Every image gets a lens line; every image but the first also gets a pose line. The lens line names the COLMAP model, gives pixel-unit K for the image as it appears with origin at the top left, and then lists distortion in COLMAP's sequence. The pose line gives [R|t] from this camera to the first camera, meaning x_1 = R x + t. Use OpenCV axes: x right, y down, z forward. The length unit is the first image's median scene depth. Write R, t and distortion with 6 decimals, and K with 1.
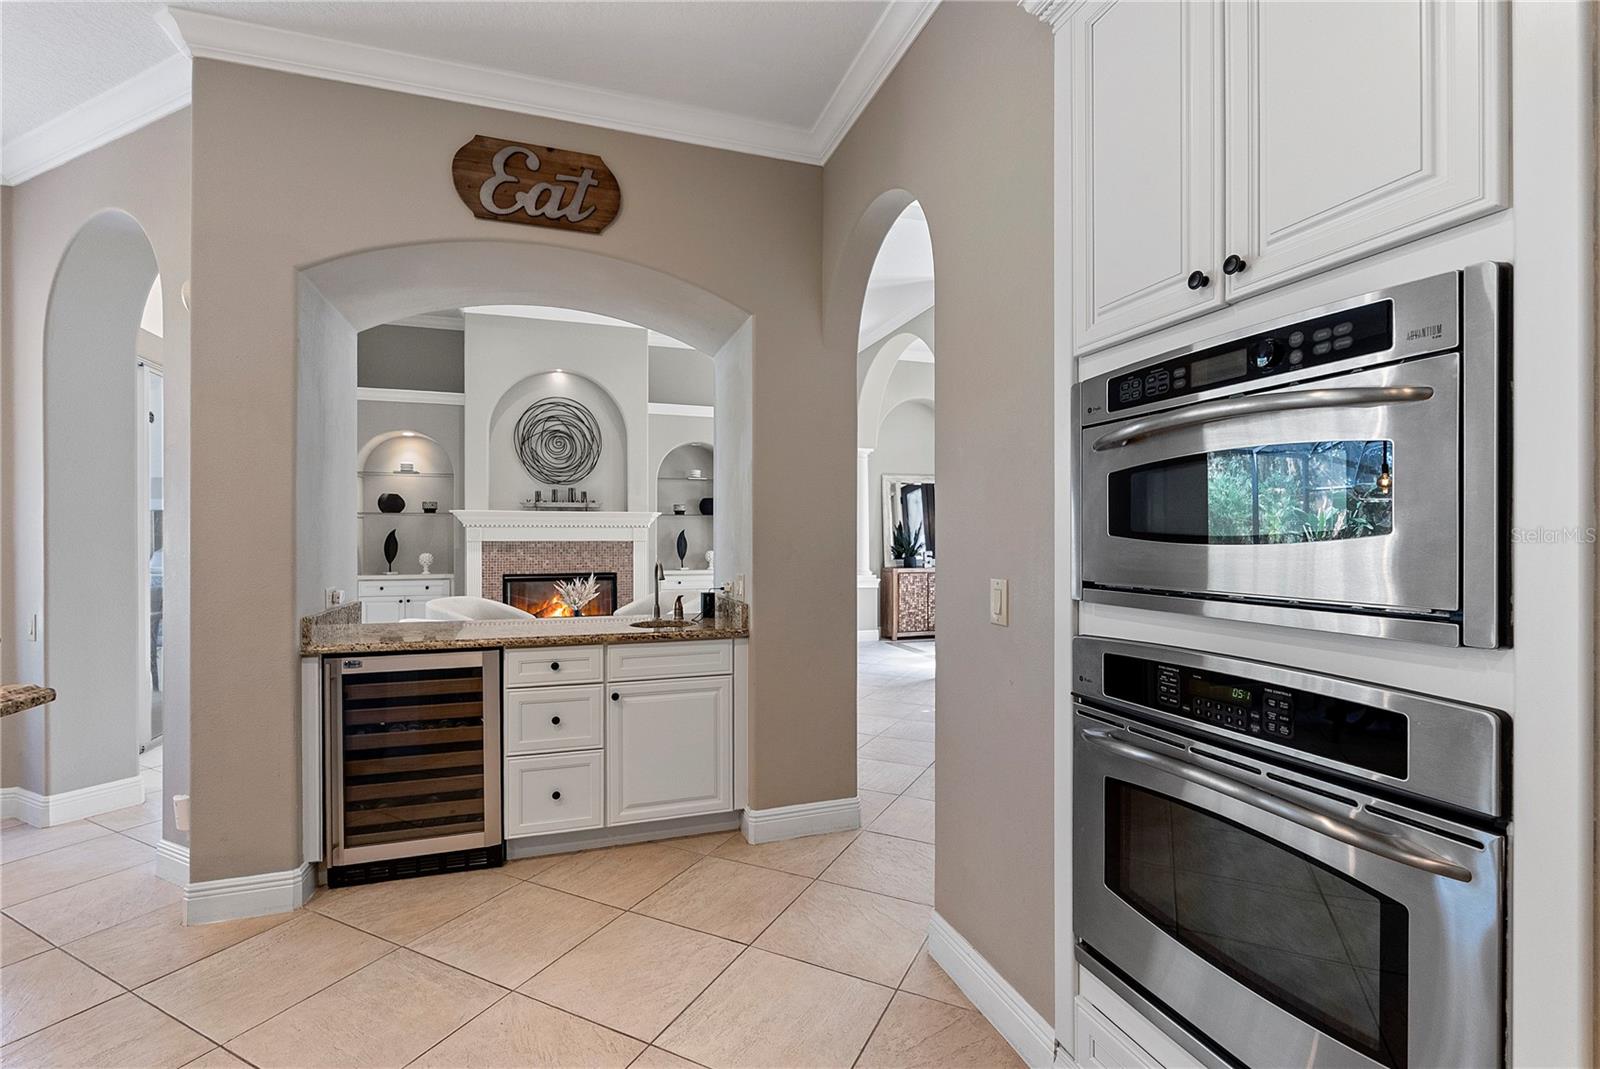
lens RADIAL K [[717.4, 0, 800.0], [0, 717.4, 534.5], [0, 0, 1]] dist [0.000143, -0.000007]
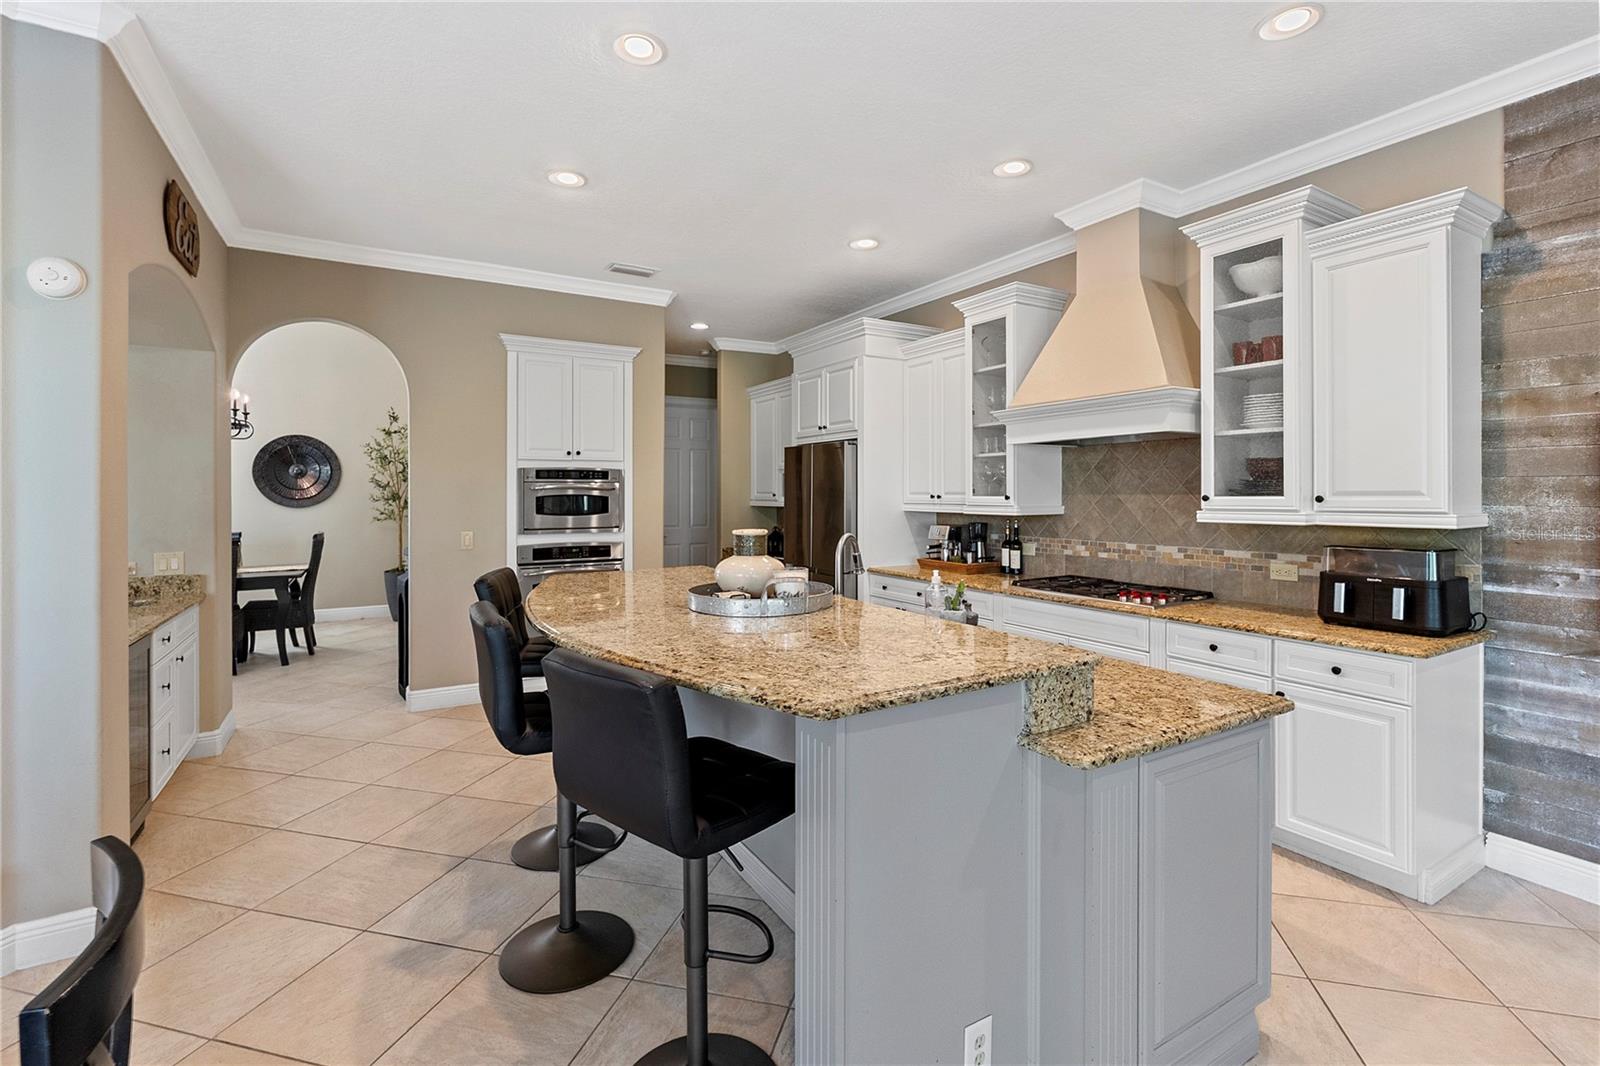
lens RADIAL K [[713.2, 0, 795.8], [0, 713.2, 497.2], [0, 0, 1]] dist [-0.000239, -0.000100]
pose [[-0.209237, -0.000620, 0.977865, -2.276105], [0.001541, 0.999998, 0.000964, -0.059059], [-0.977864, 0.001709, -0.209236, 0.345457]]
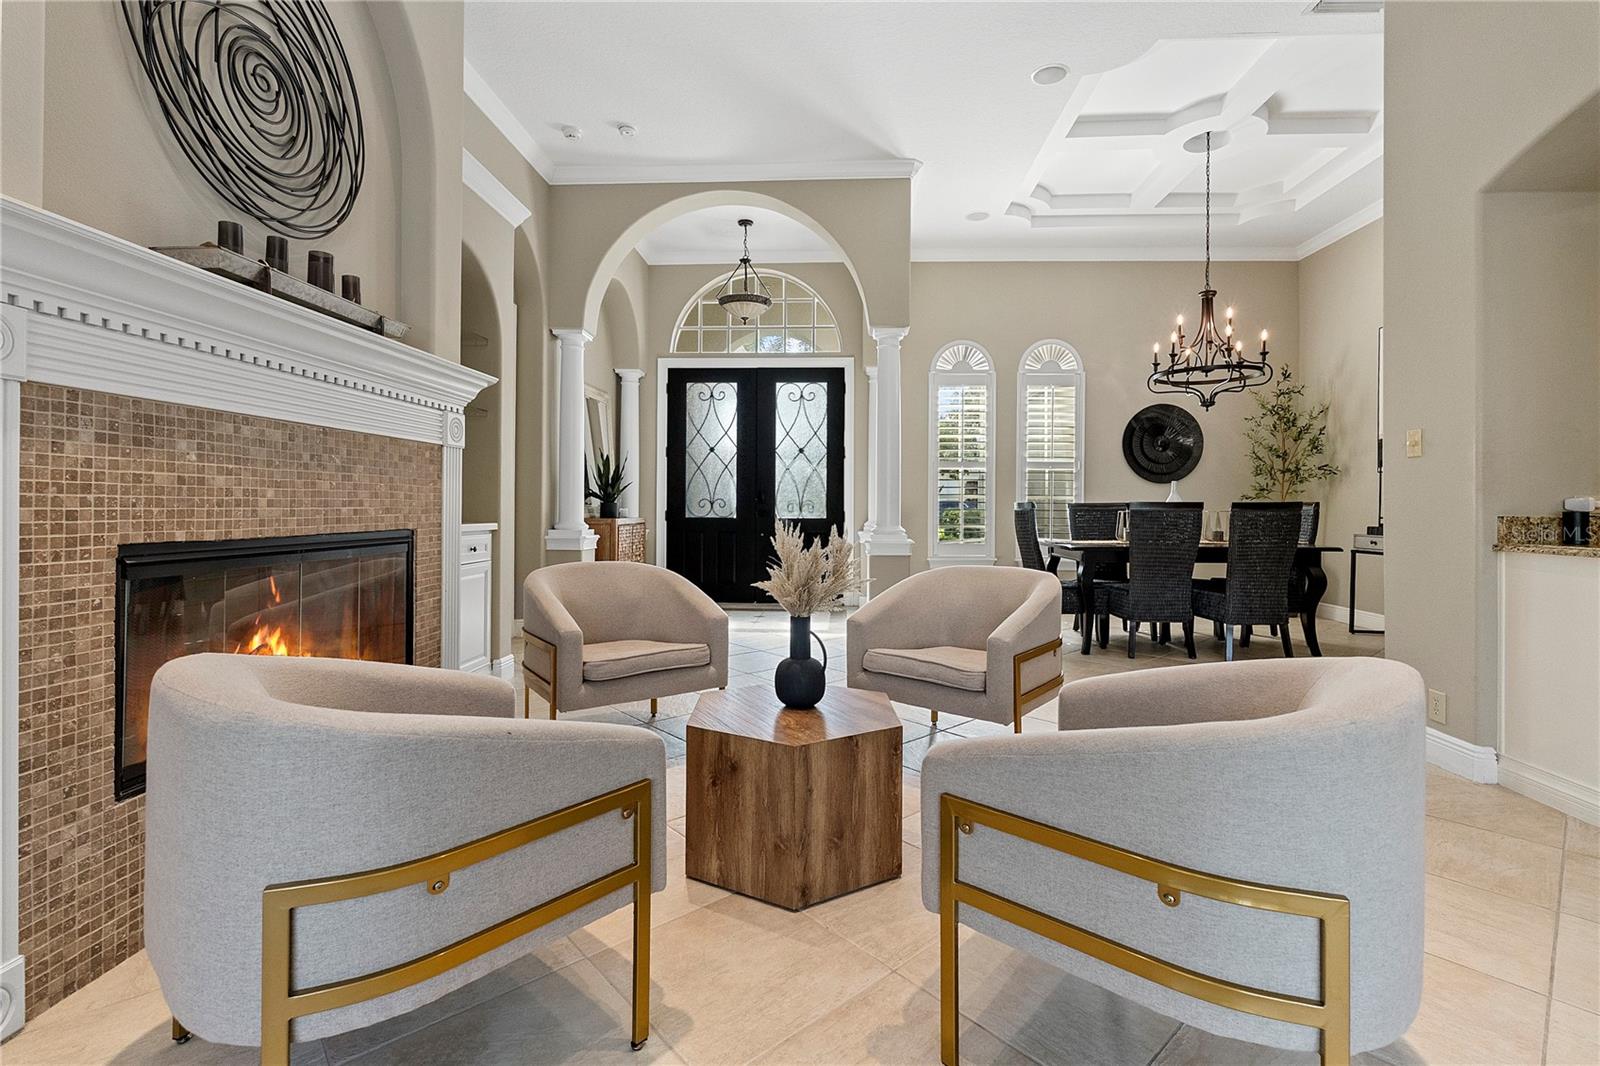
lens RADIAL K [[713.2, 0, 795.8], [0, 713.2, 497.2], [0, 0, 1]] dist [-0.000239, -0.000100]
pose [[0.396604, 0.016390, 0.917843, -1.892027], [-0.011022, 0.999854, -0.013092, 0.147428], [-0.917923, -0.004925, 0.396727, 2.541091]]
